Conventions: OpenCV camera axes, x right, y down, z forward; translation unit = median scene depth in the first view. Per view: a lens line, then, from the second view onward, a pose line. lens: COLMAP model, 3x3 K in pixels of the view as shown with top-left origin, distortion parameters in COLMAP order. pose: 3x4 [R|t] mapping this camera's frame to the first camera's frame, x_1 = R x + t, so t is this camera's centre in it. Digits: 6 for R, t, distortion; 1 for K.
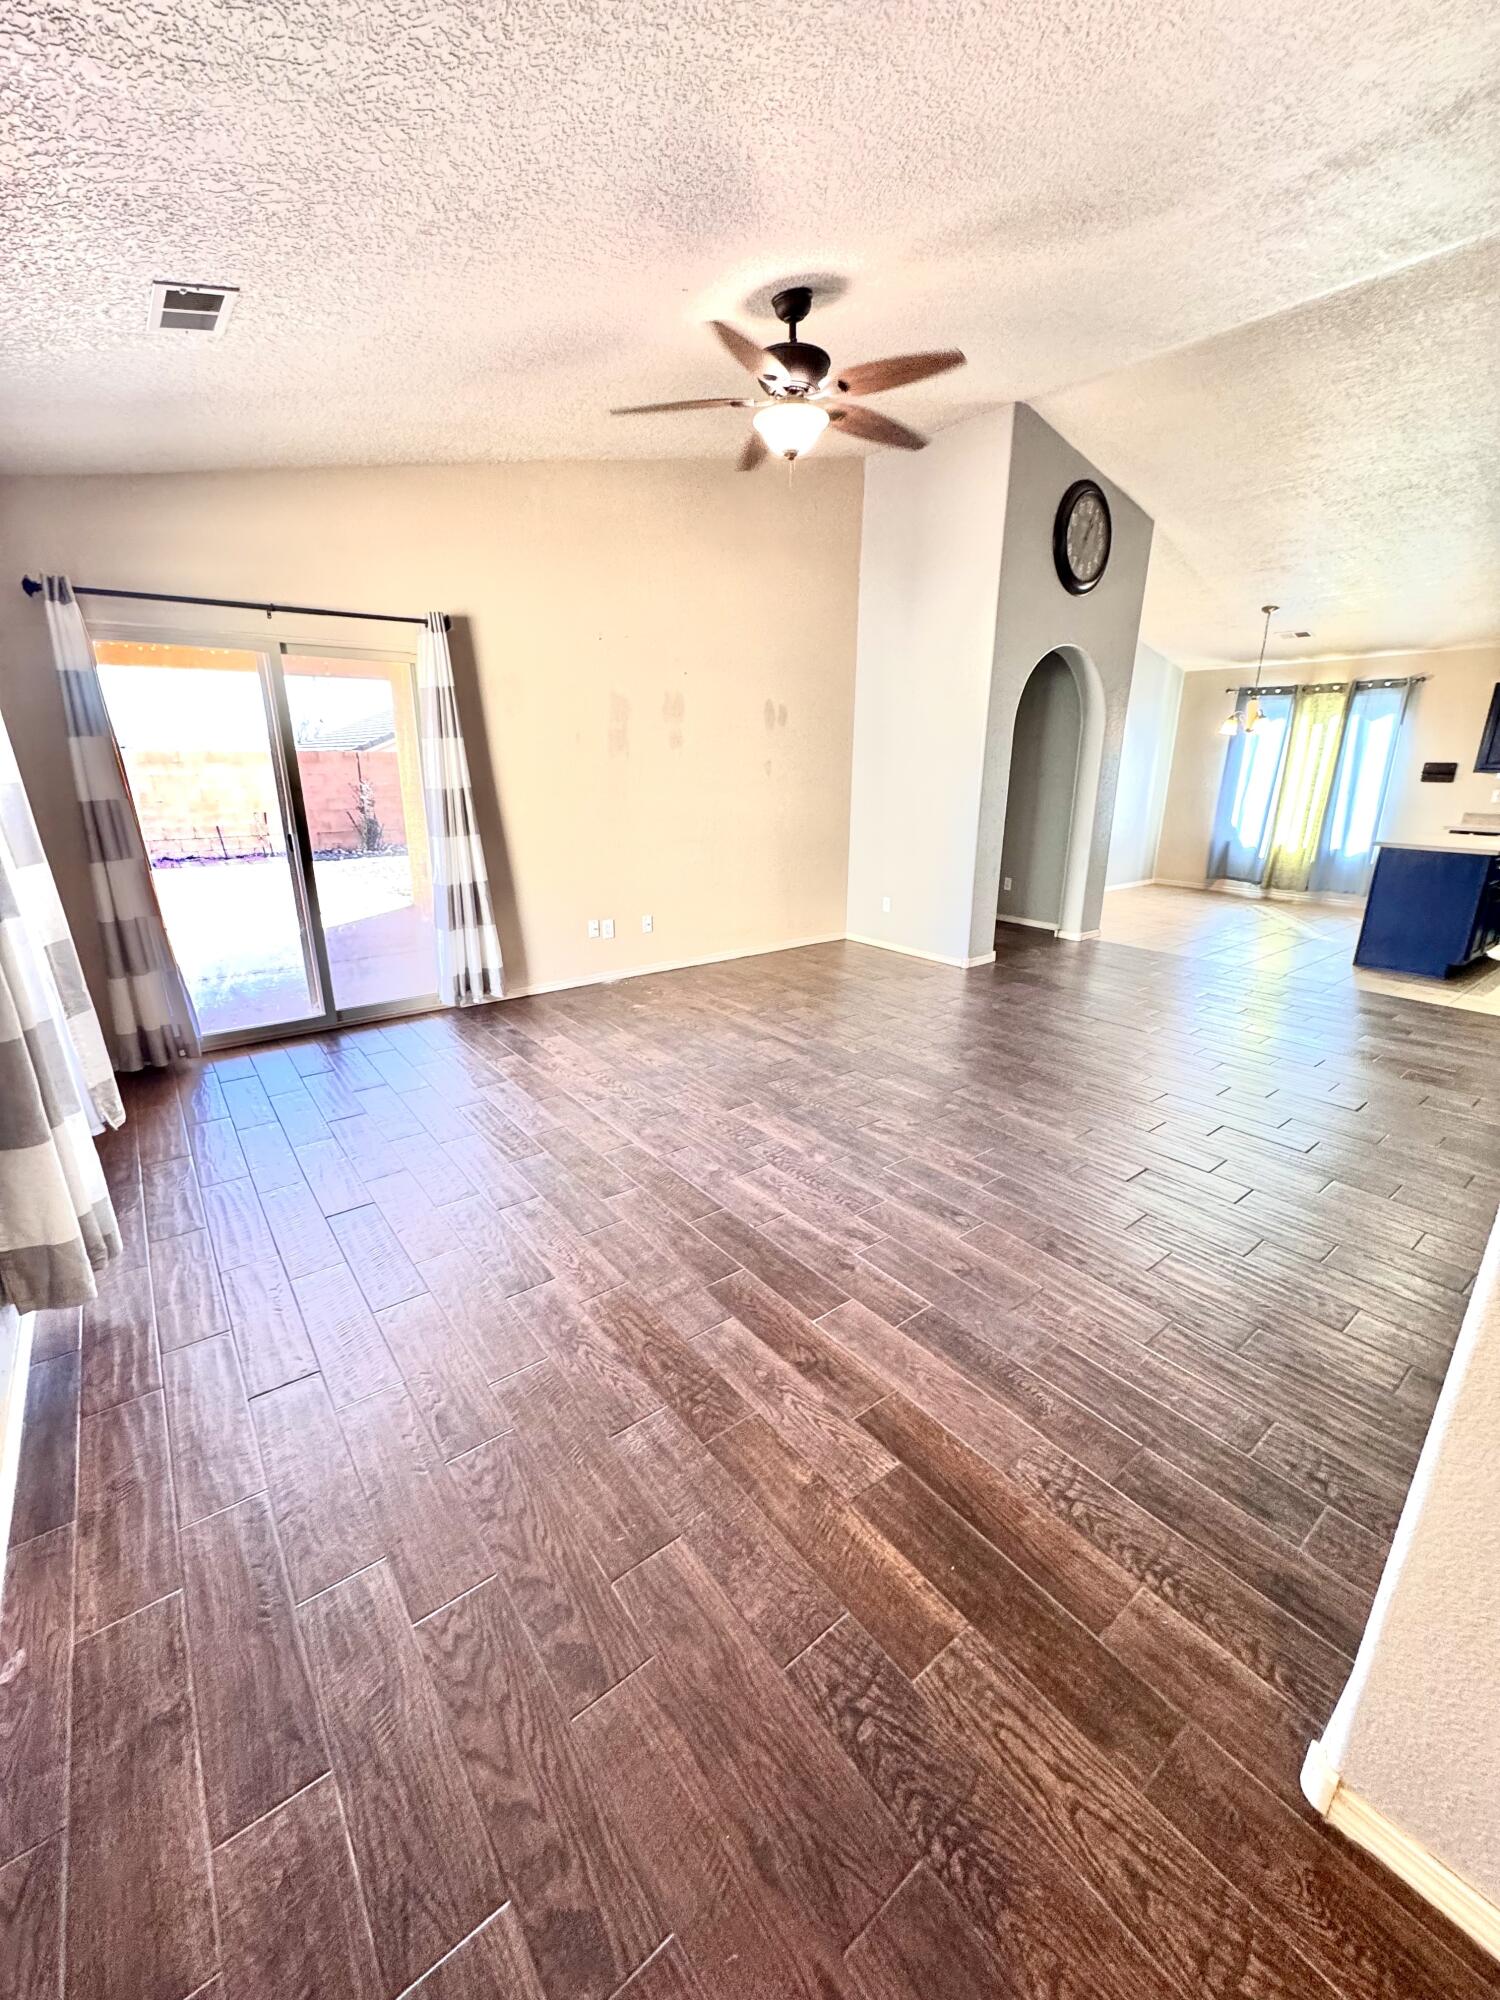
lens RADIAL K [[799.7, 0, 753.2], [0, 799.7, 1009.4], [0, 0, 1]] dist [0.001545, 0.000099]
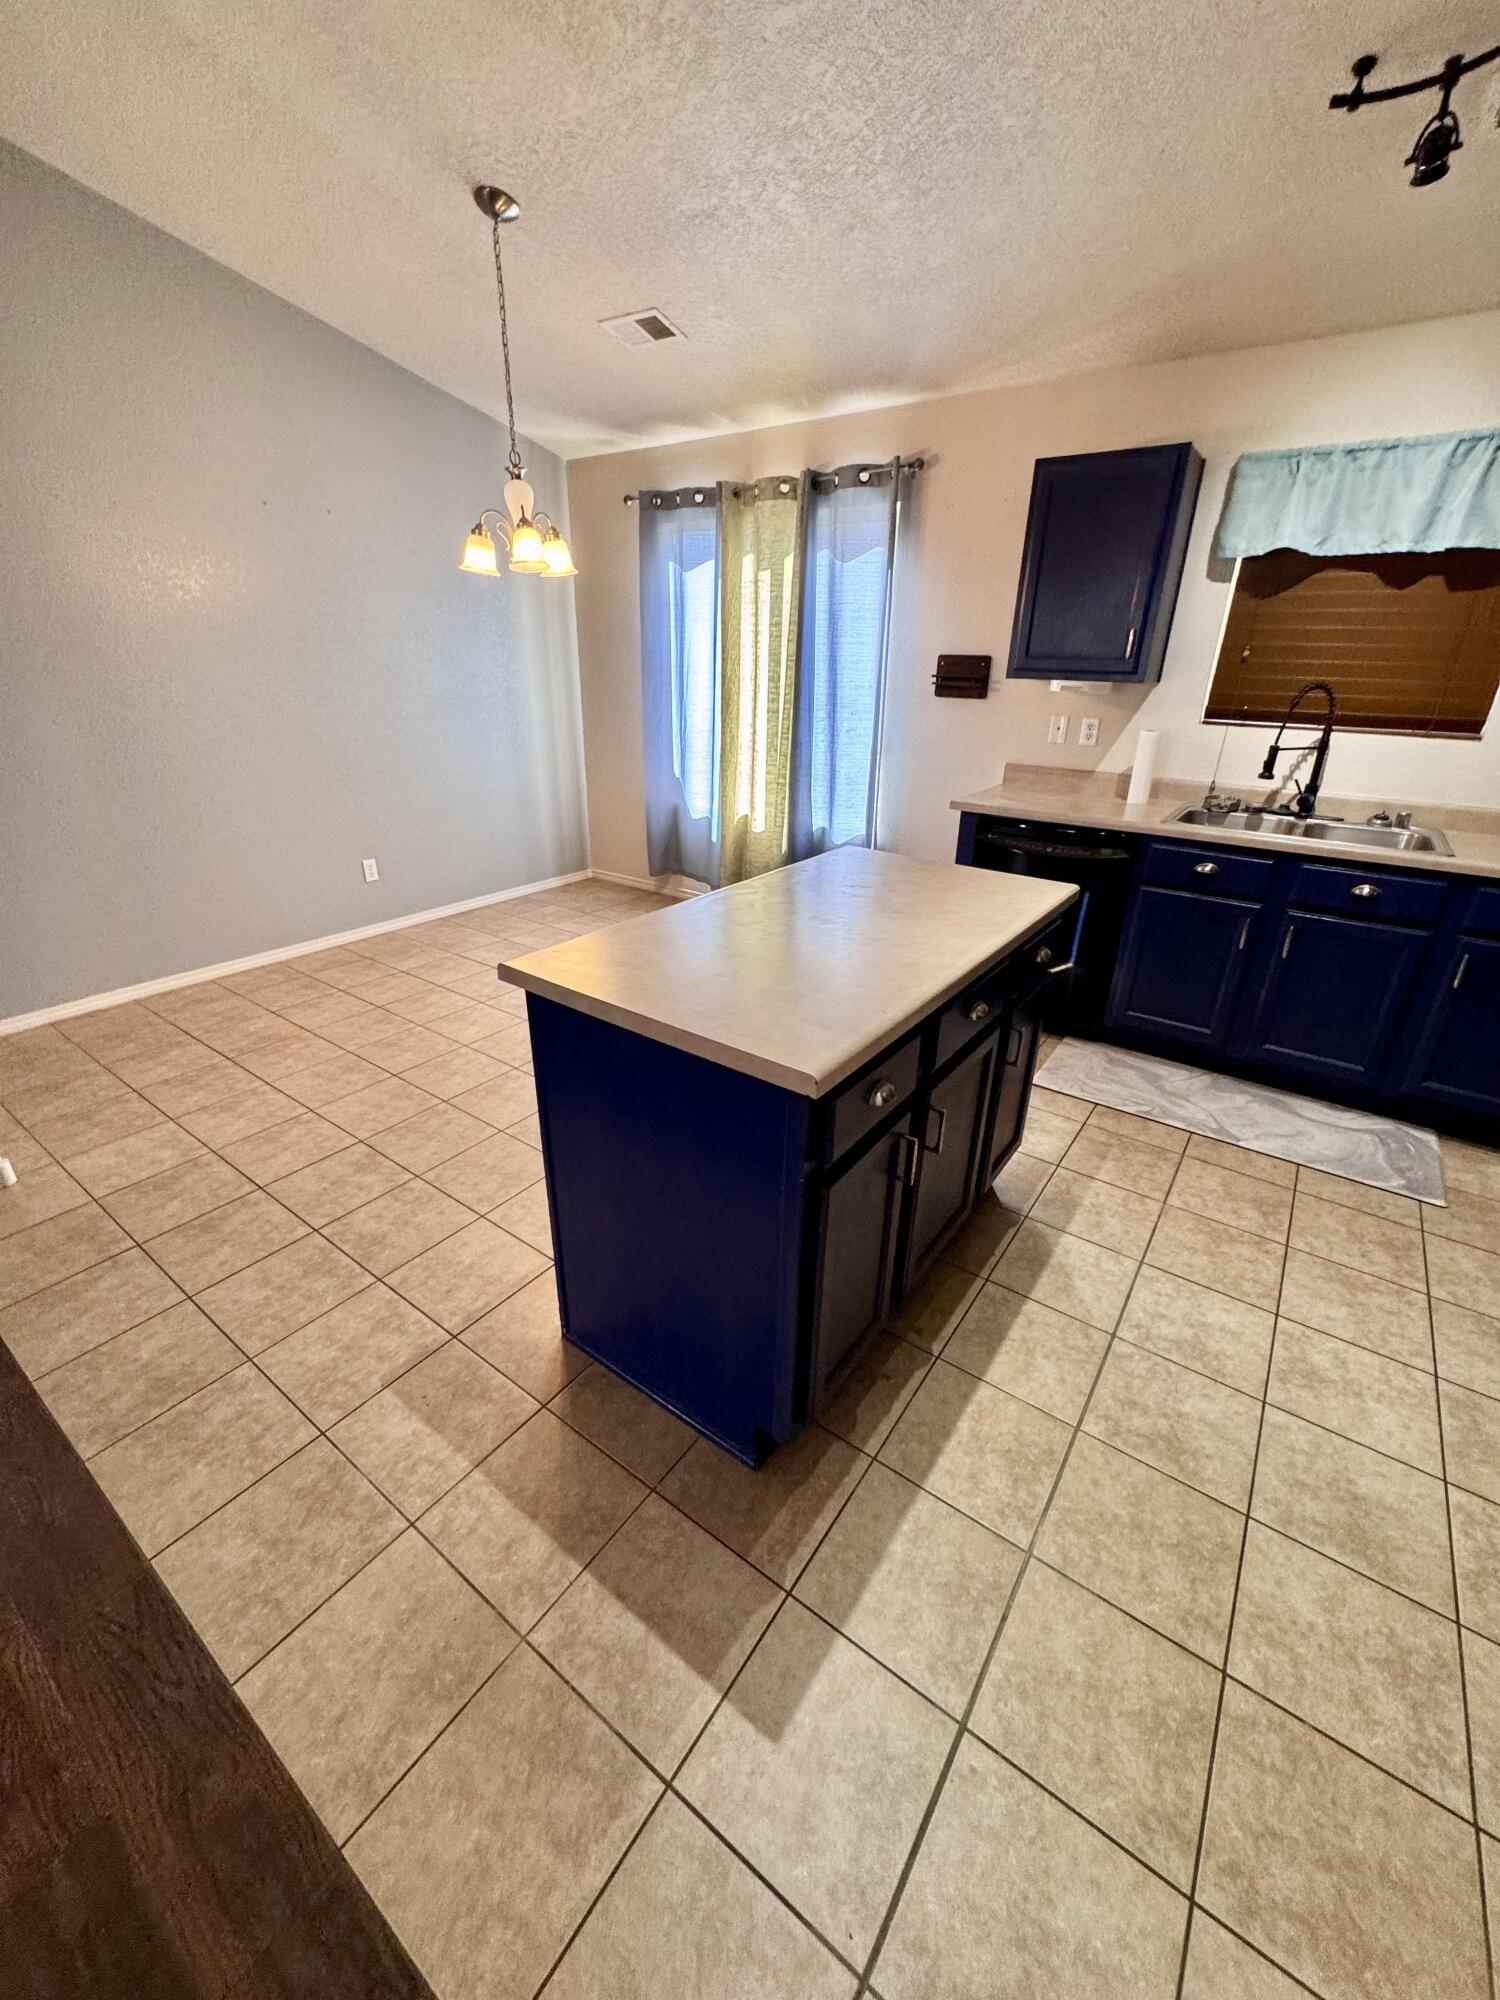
lens RADIAL K [[799.7, 0, 743.6], [0, 799.7, 998.8], [0, 0, 1]] dist [0.001545, 0.000099]
pose [[0.960847, -0.098427, 0.259007, 0.592796], [0.069579, 0.990537, 0.118301, -0.172692], [-0.268200, -0.095648, 0.958603, 0.563086]]
